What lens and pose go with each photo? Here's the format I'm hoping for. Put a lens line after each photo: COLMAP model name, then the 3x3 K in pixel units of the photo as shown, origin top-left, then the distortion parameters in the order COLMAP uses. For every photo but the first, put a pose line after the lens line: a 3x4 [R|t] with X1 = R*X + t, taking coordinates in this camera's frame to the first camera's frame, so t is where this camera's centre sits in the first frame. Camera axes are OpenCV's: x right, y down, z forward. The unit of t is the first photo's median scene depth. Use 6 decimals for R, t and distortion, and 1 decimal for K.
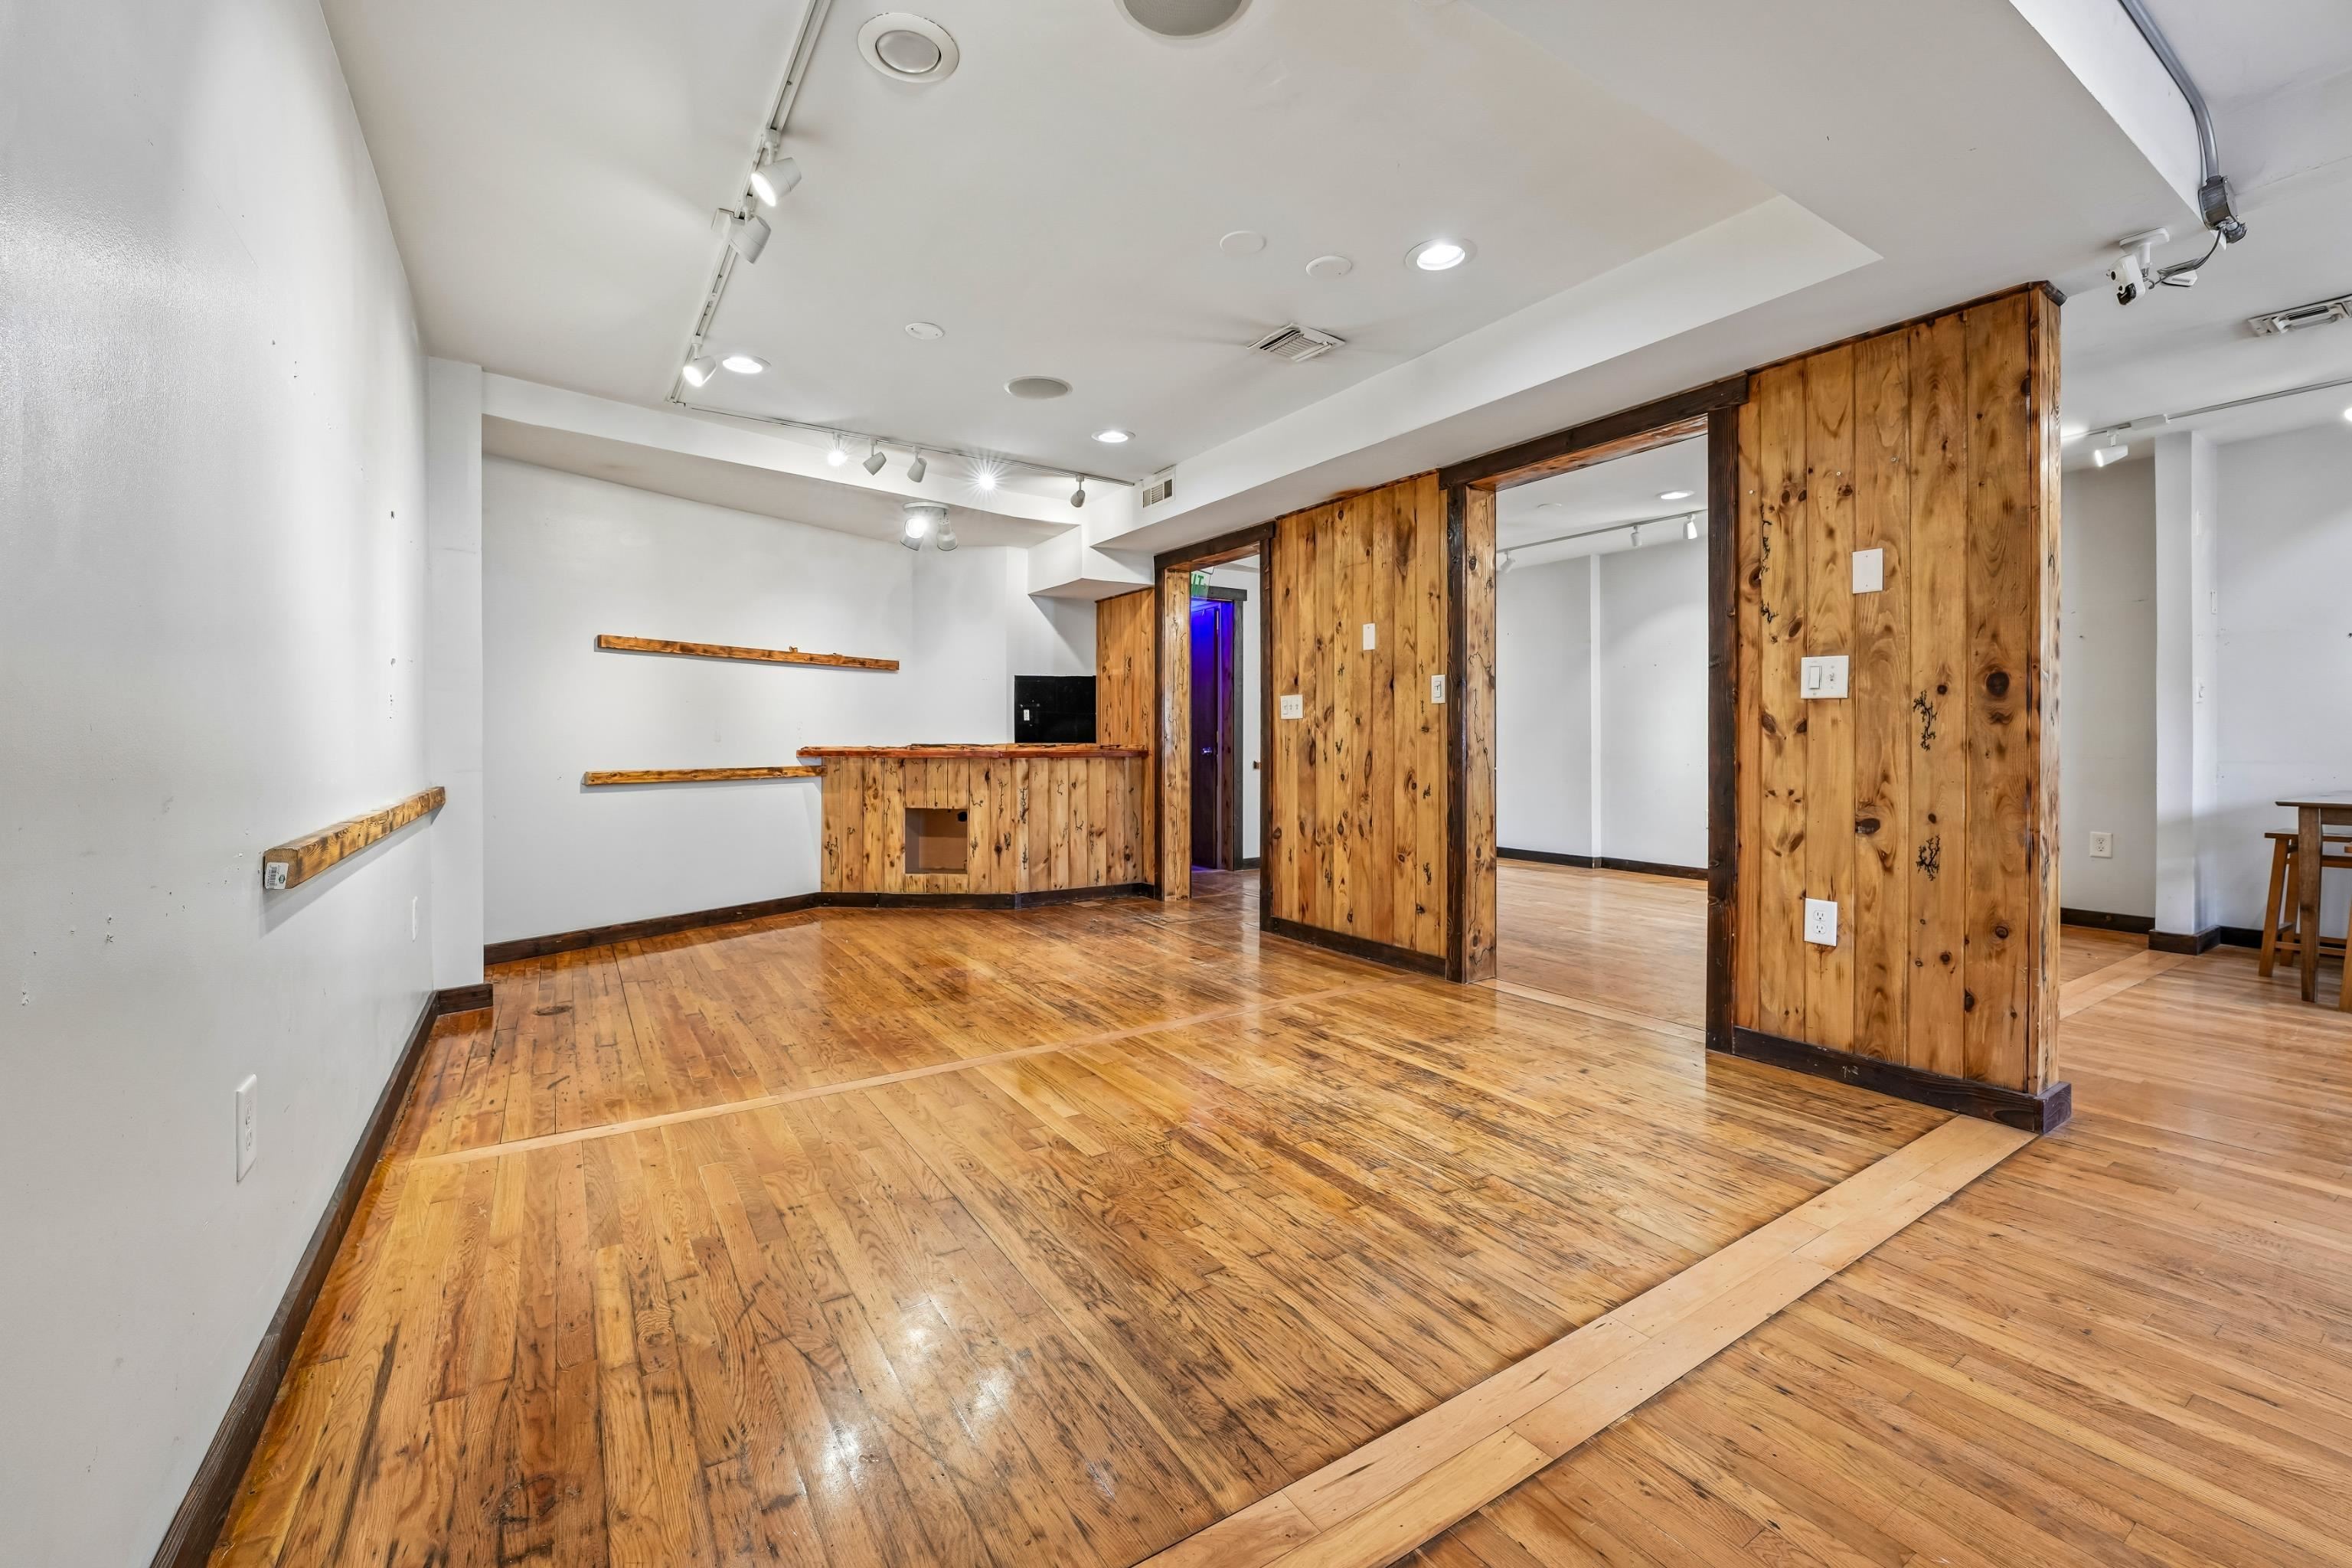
lens RADIAL K [[966.3, 0, 1169.3], [0, 966.3, 745.9], [0, 0, 1]] dist [-0.016818, -0.000081]
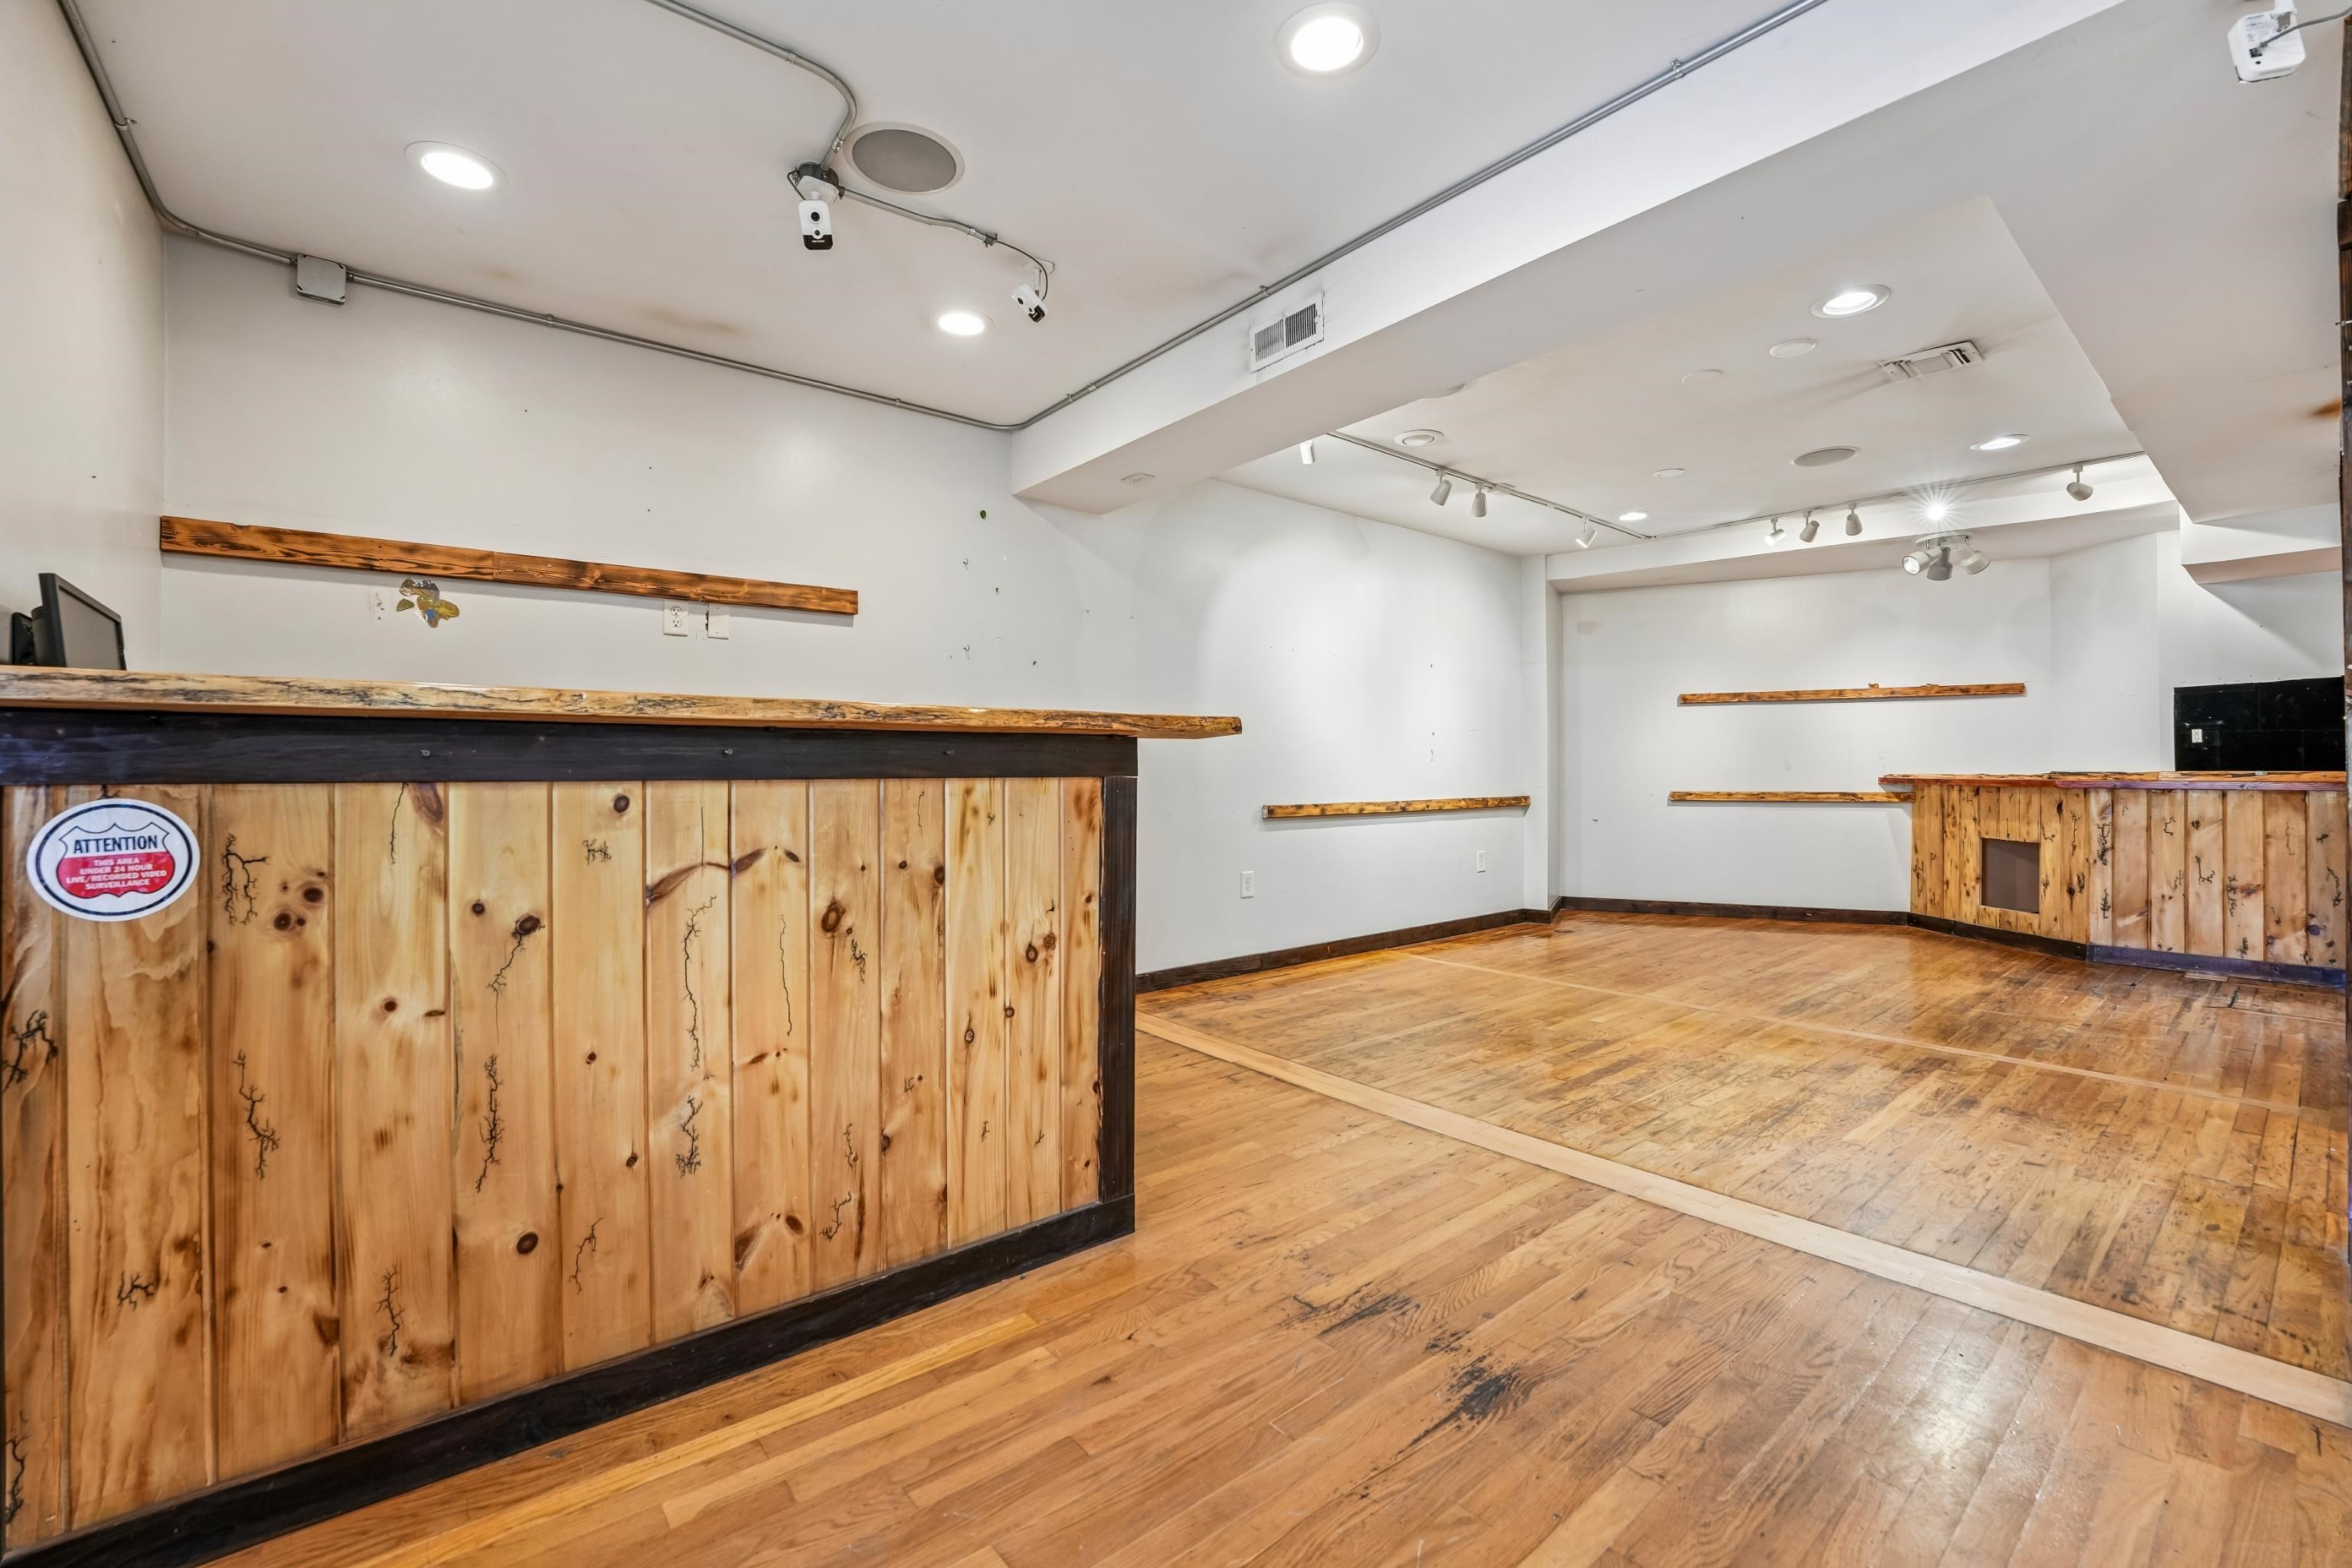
lens RADIAL K [[970.5, 0, 1160.2], [0, 970.5, 766.8], [0, 0, 1]] dist [-0.028893, 0.004266]
pose [[0.105855, -0.003270, -0.994376, 0.862396], [-0.000733, 0.999994, -0.003367, -0.004872], [0.994381, 0.001085, 0.105852, 0.109881]]
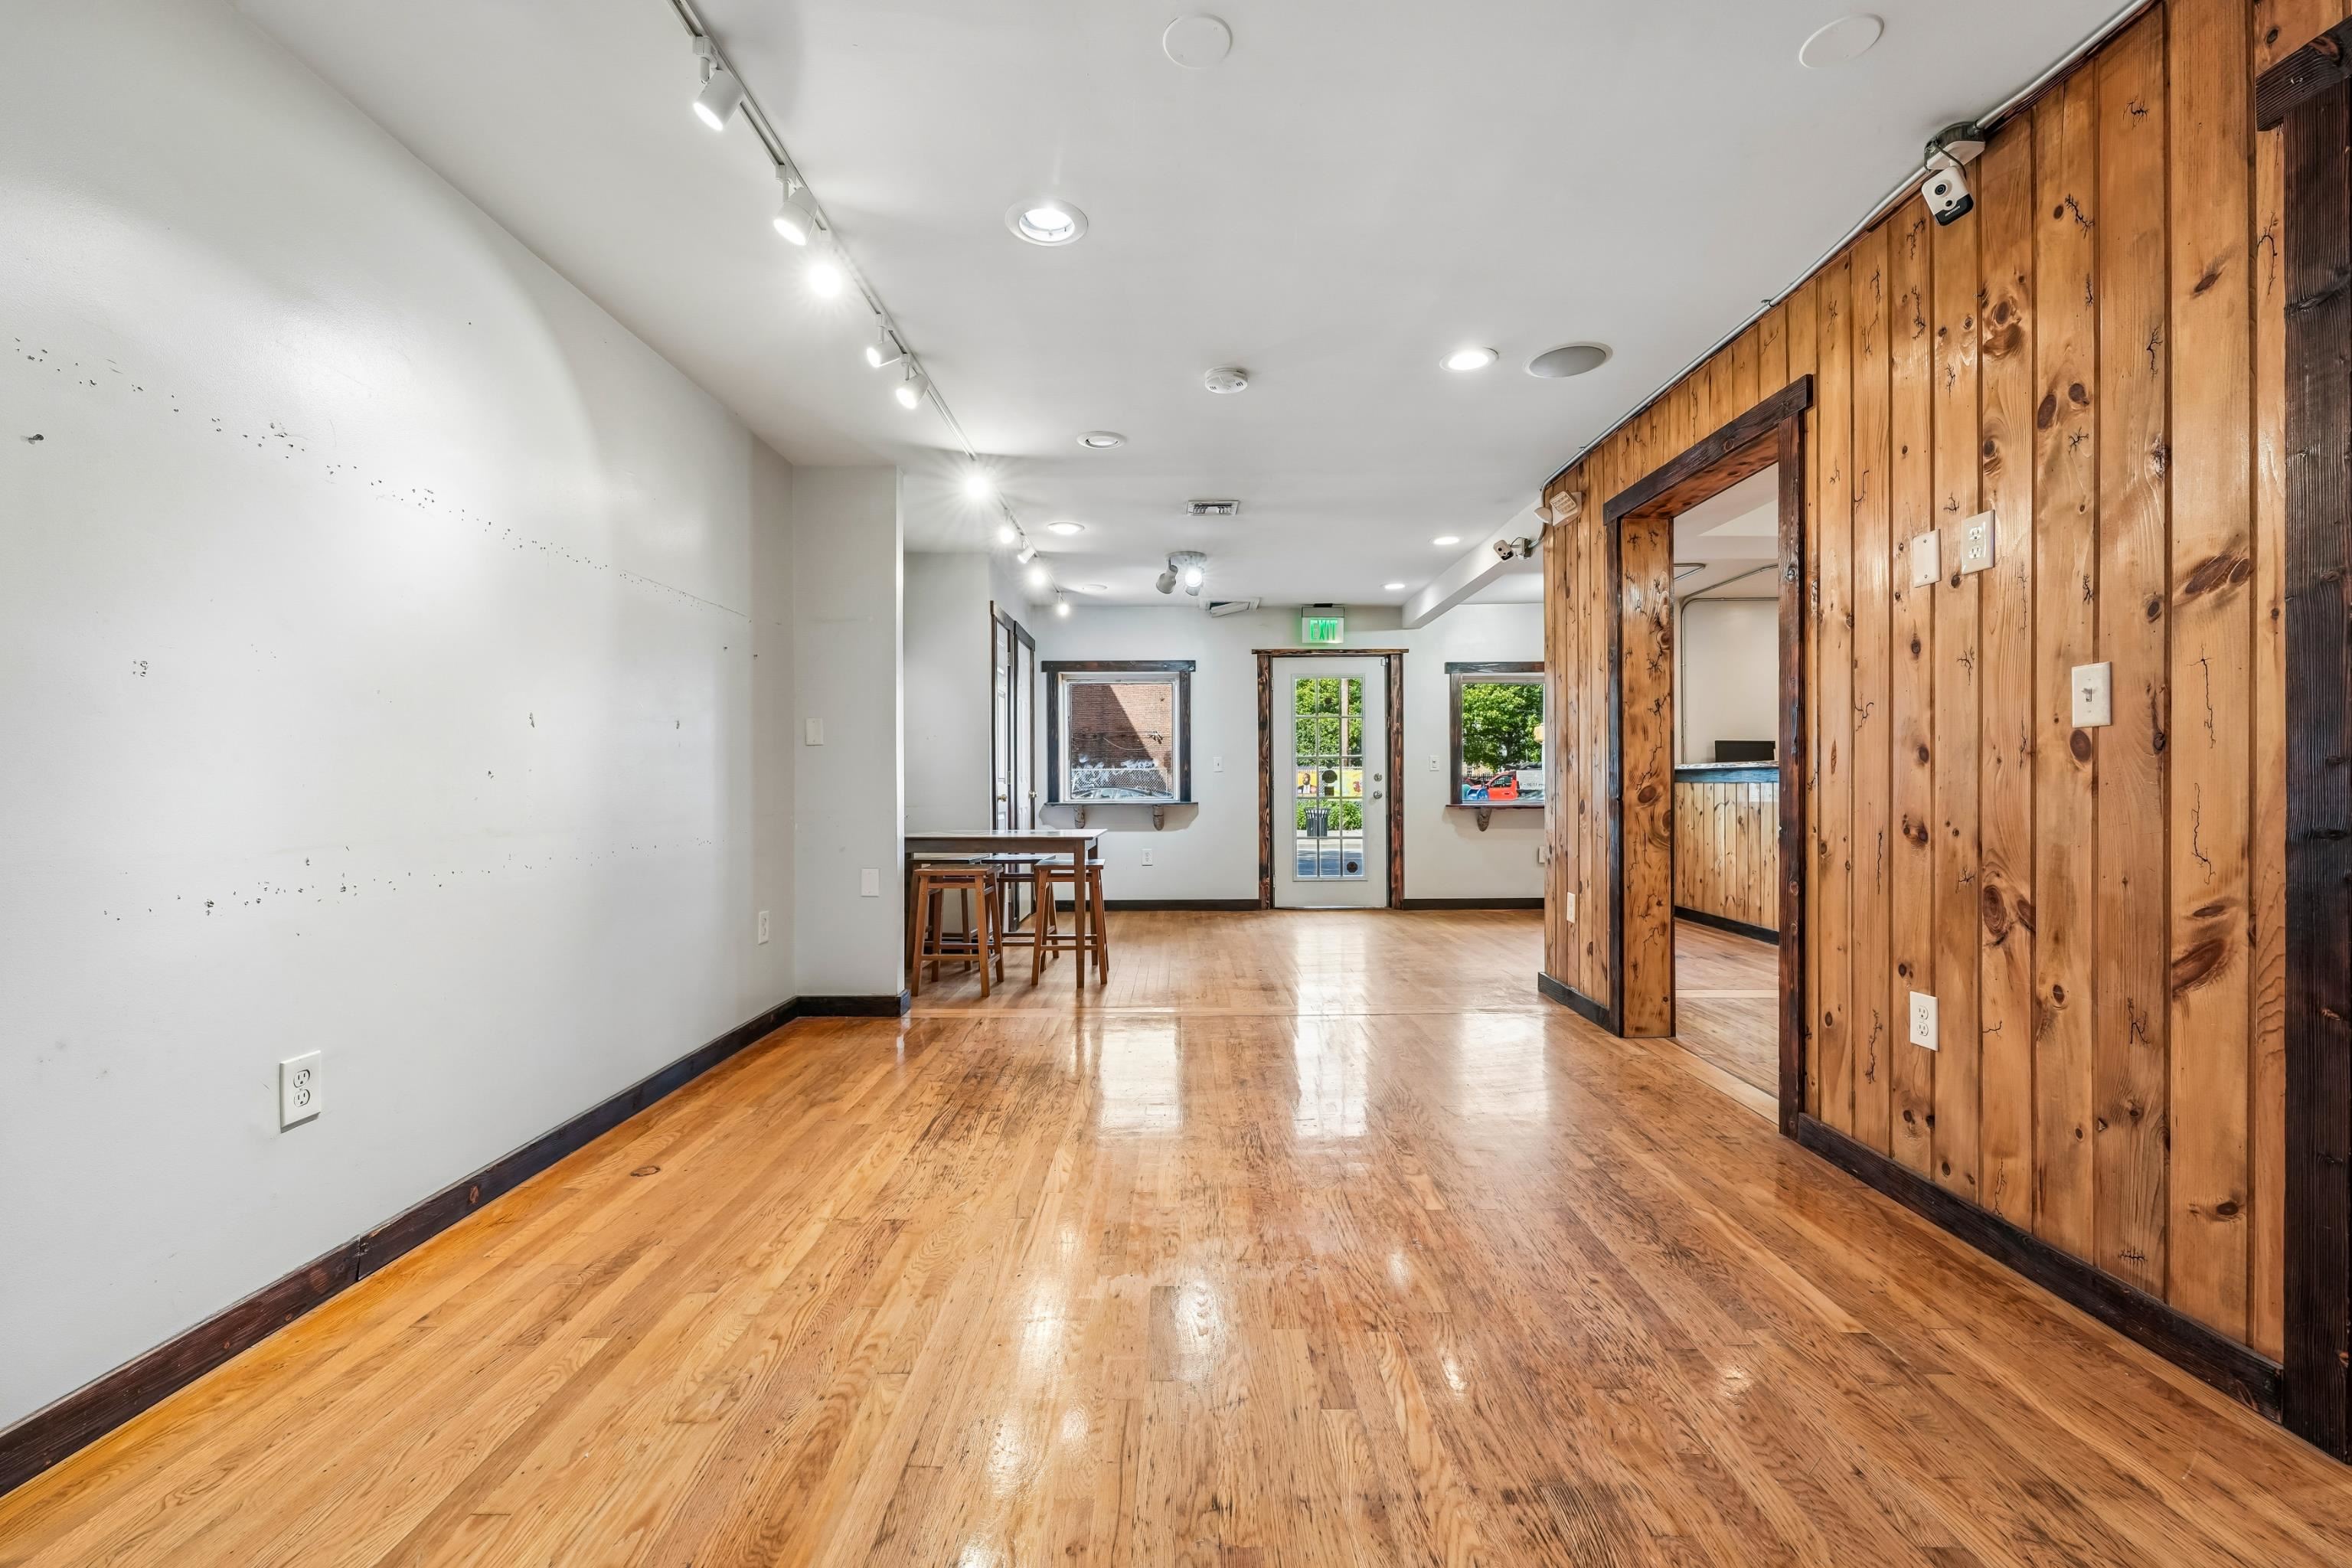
lens RADIAL K [[940.2, 0, 1179.6], [0, 940.2, 790.0], [0, 0, 1]] dist [-0.002138, -0.000408]
pose [[-0.837193, 0.003174, 0.546898, 0.332219], [0.011040, 0.999877, 0.011098, -0.016229], [-0.546796, 0.015329, -0.837126, 1.841858]]
